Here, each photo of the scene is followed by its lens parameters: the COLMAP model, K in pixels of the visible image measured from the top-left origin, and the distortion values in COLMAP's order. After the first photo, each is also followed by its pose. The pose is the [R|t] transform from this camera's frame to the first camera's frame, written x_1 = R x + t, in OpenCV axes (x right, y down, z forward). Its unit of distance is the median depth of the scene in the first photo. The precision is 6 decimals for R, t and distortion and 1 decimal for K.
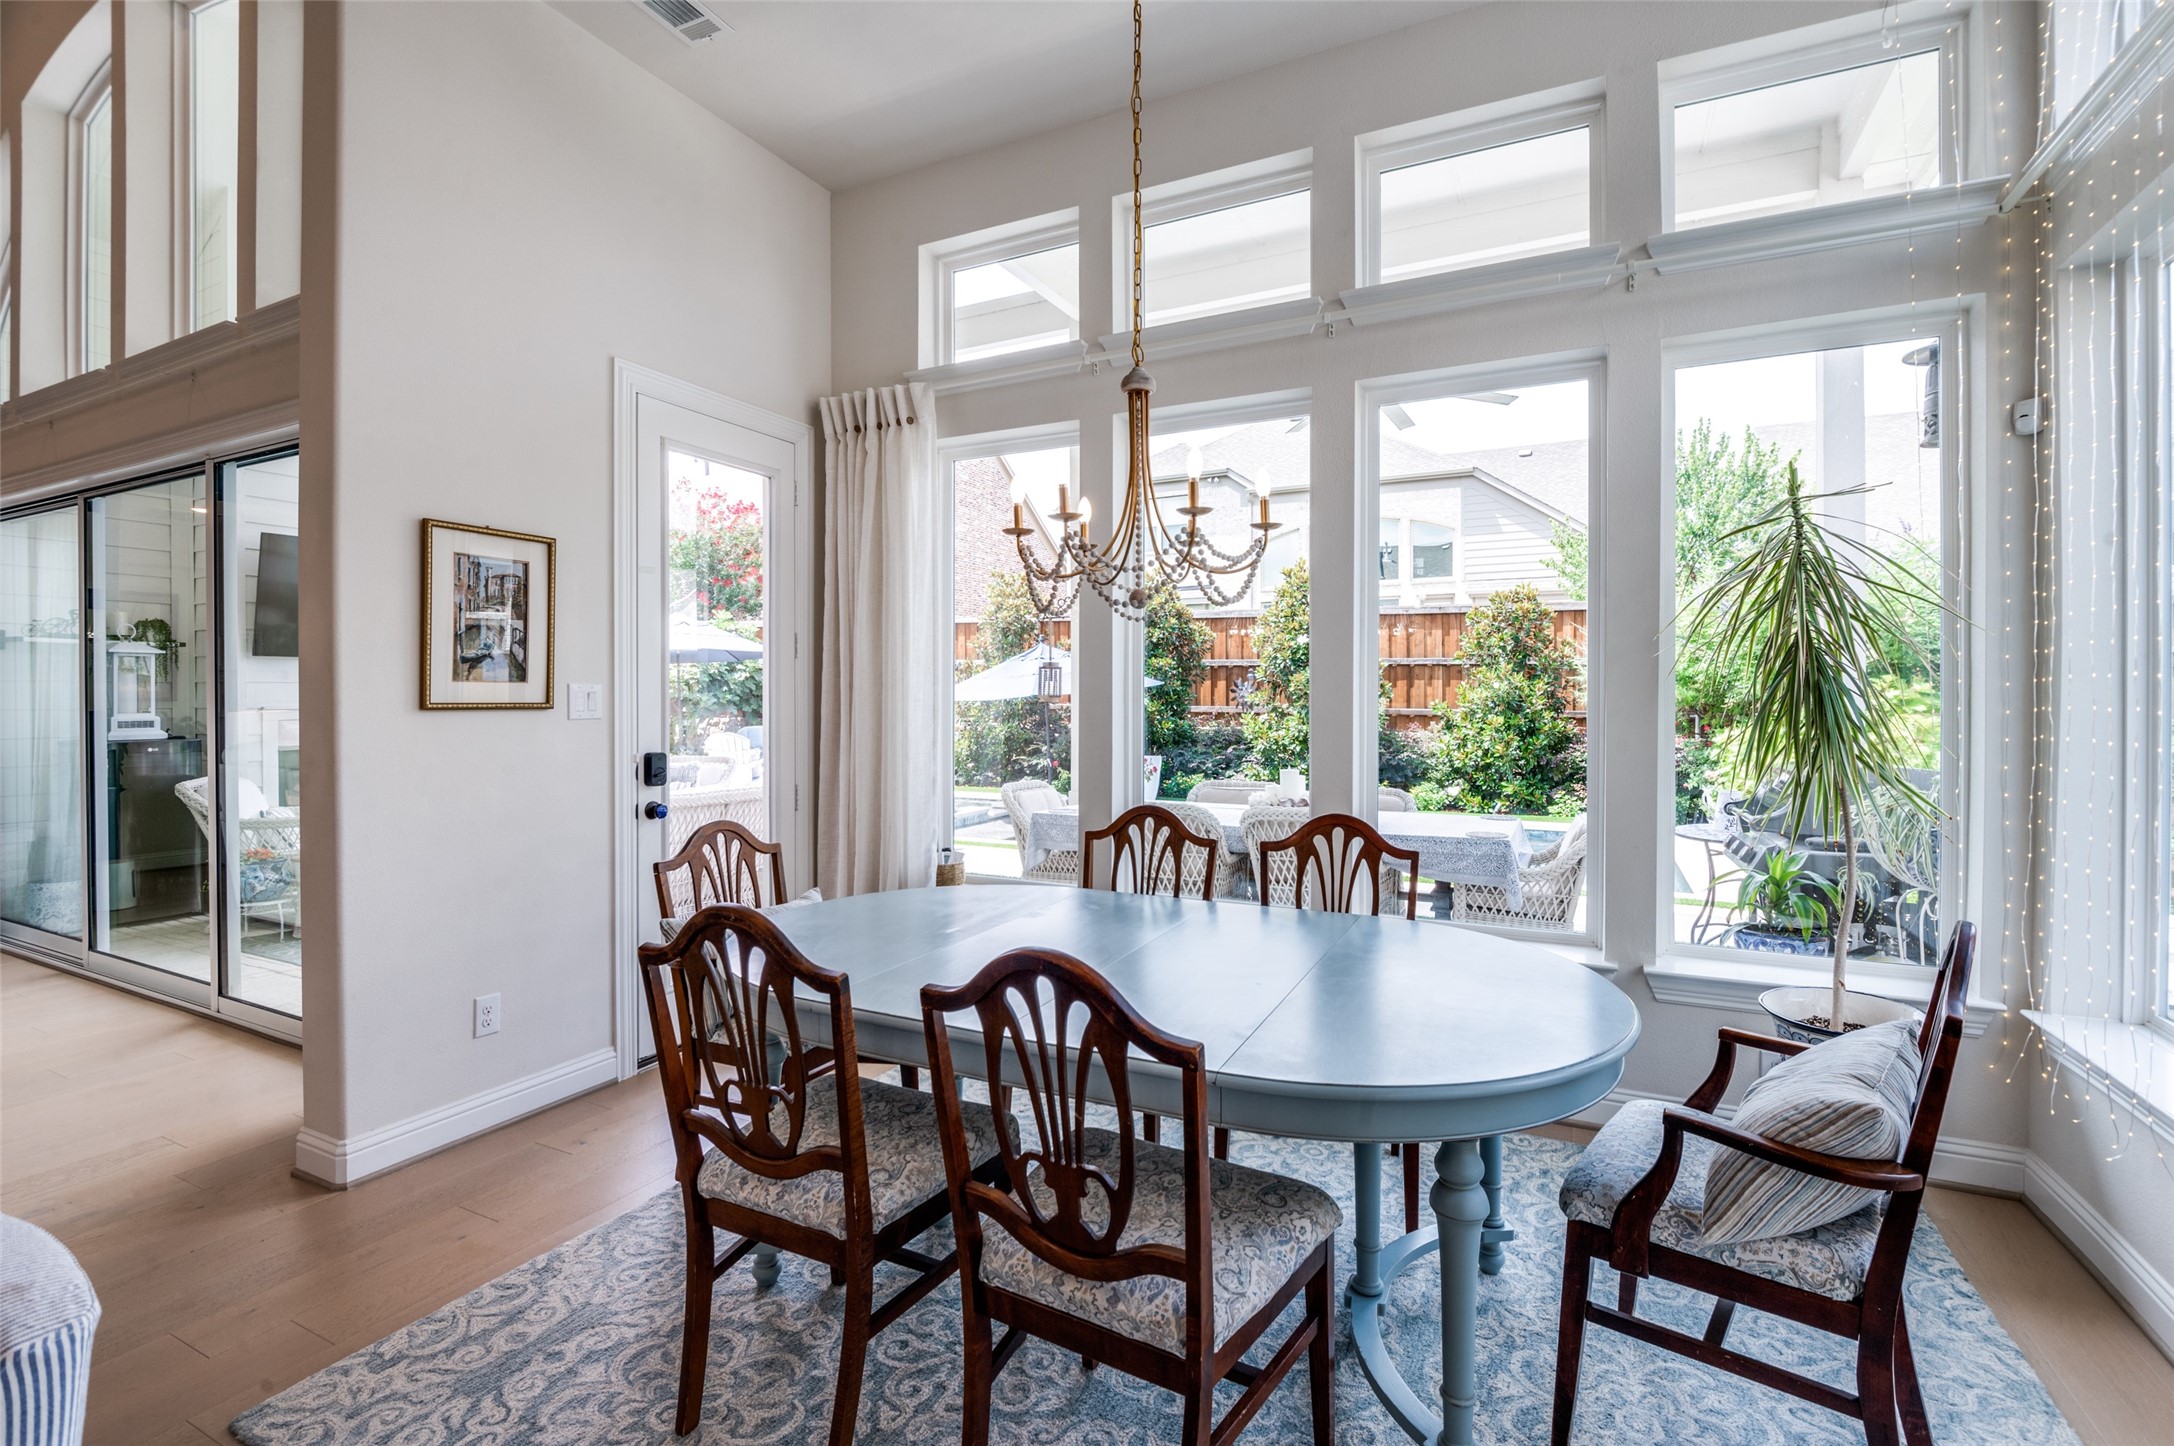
lens RADIAL K [[976.9, 0, 1088.6], [0, 976.9, 704.1], [0, 0, 1]] dist [-0.002283, -0.000268]
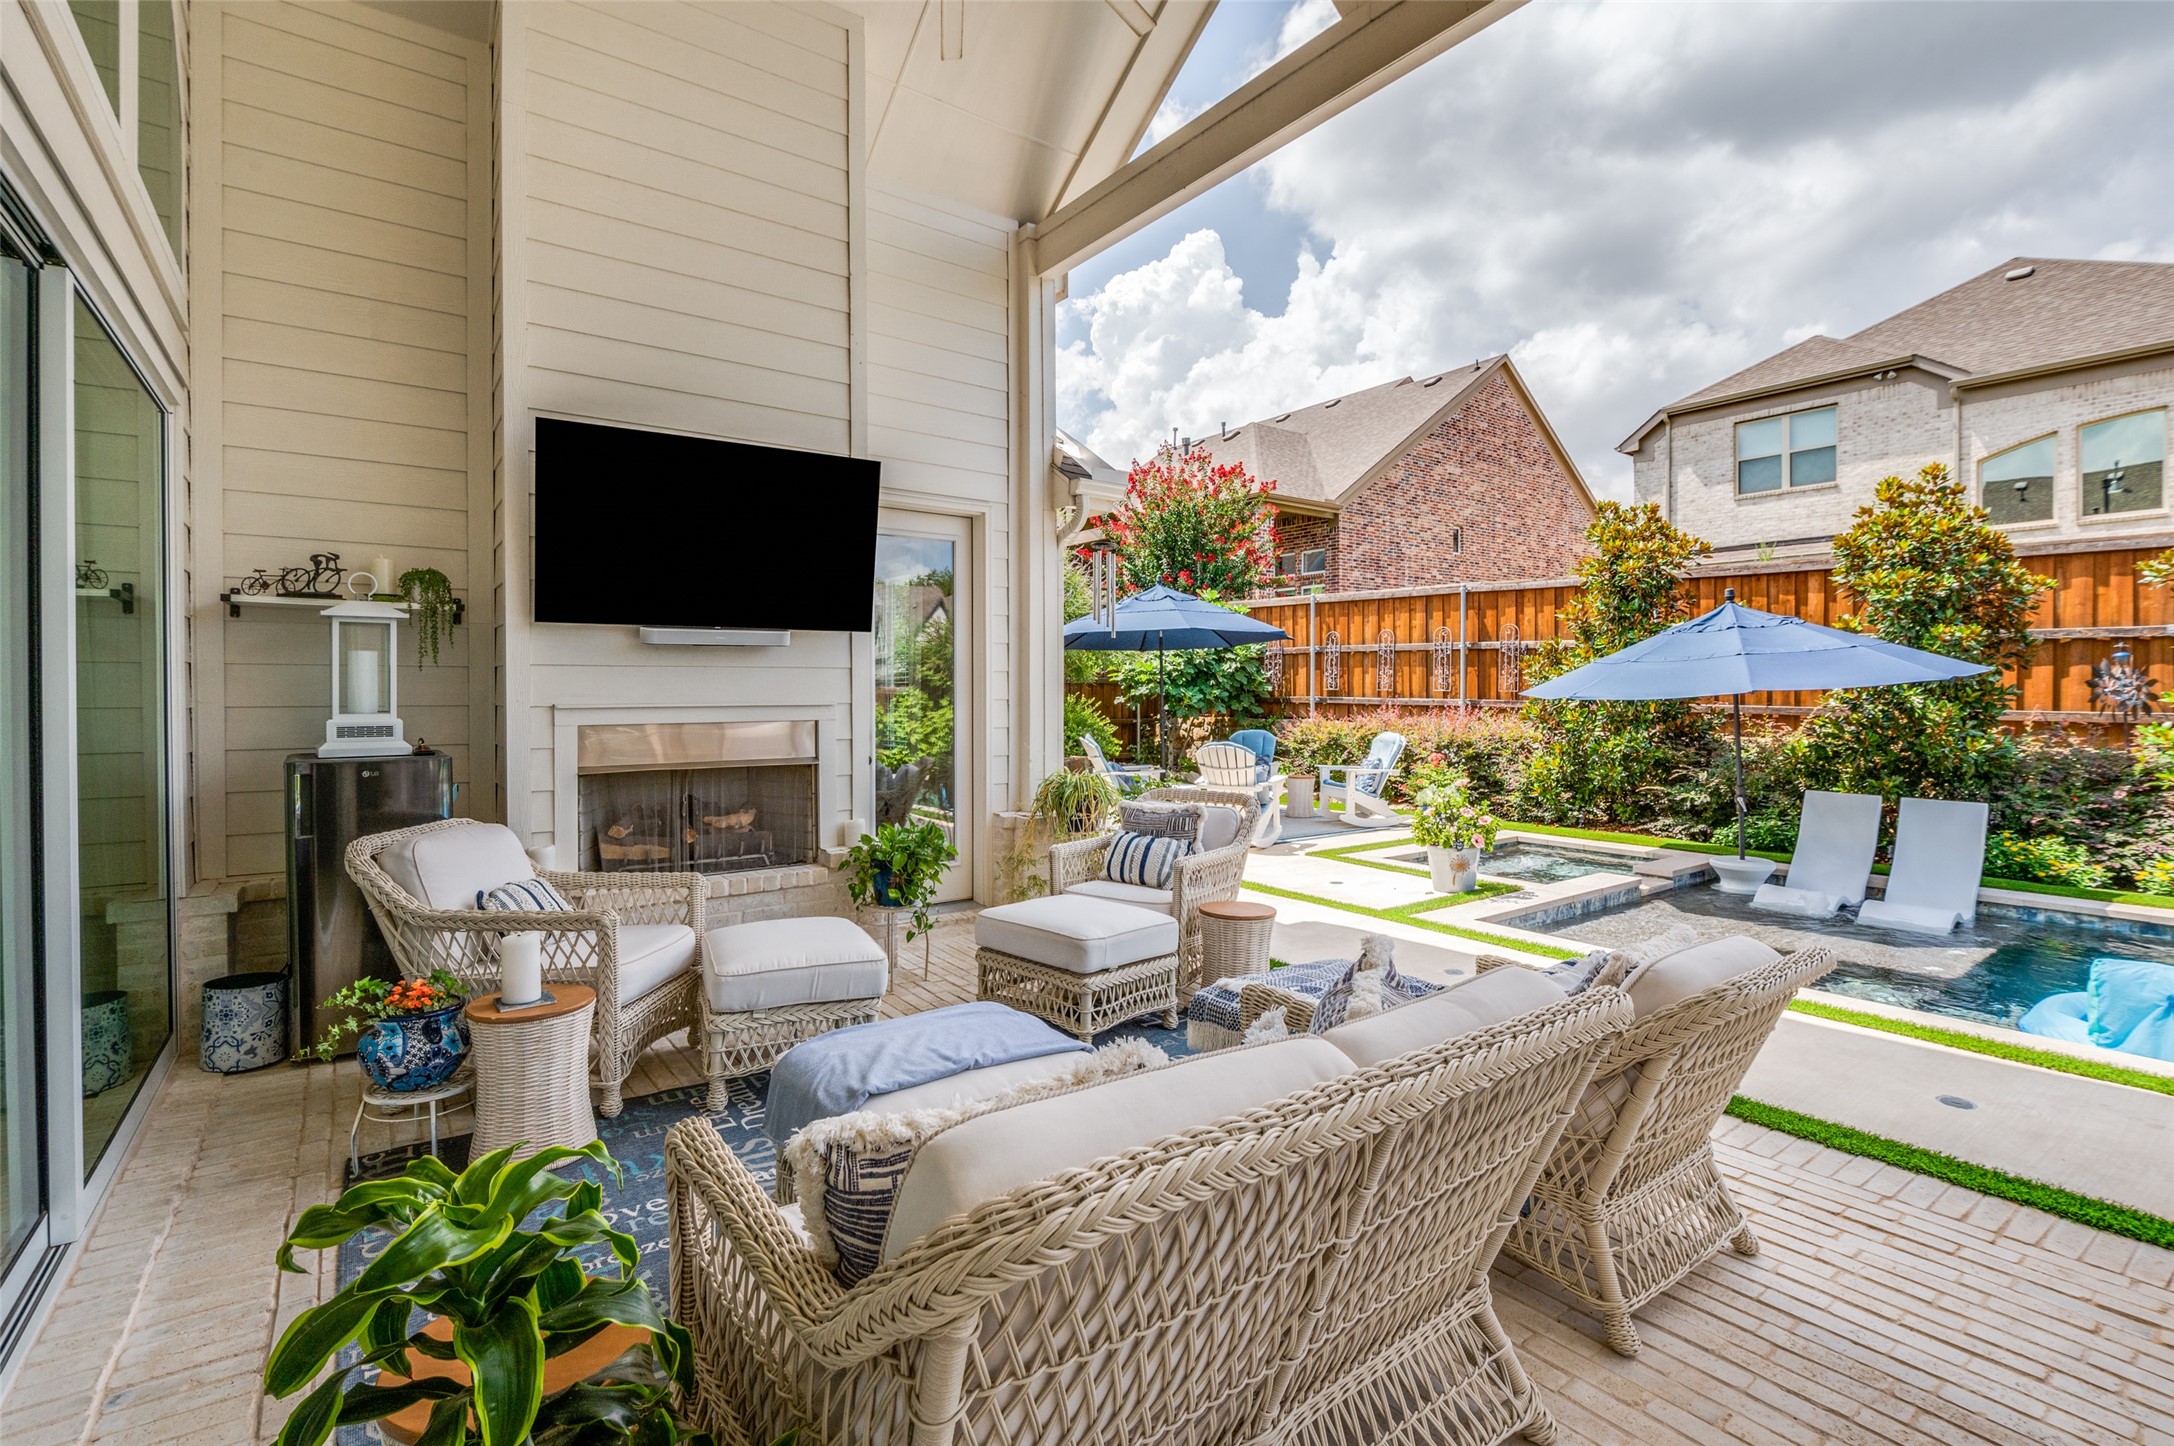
lens RADIAL K [[976.9, 0, 1082.2], [0, 976.9, 706.0], [0, 0, 1]] dist [-0.002283, -0.000268]
pose [[0.890804, 0.008309, -0.454311, -0.108513], [-0.006004, 0.999961, 0.006516, -0.000903], [0.454347, -0.003077, 0.890819, 0.246931]]
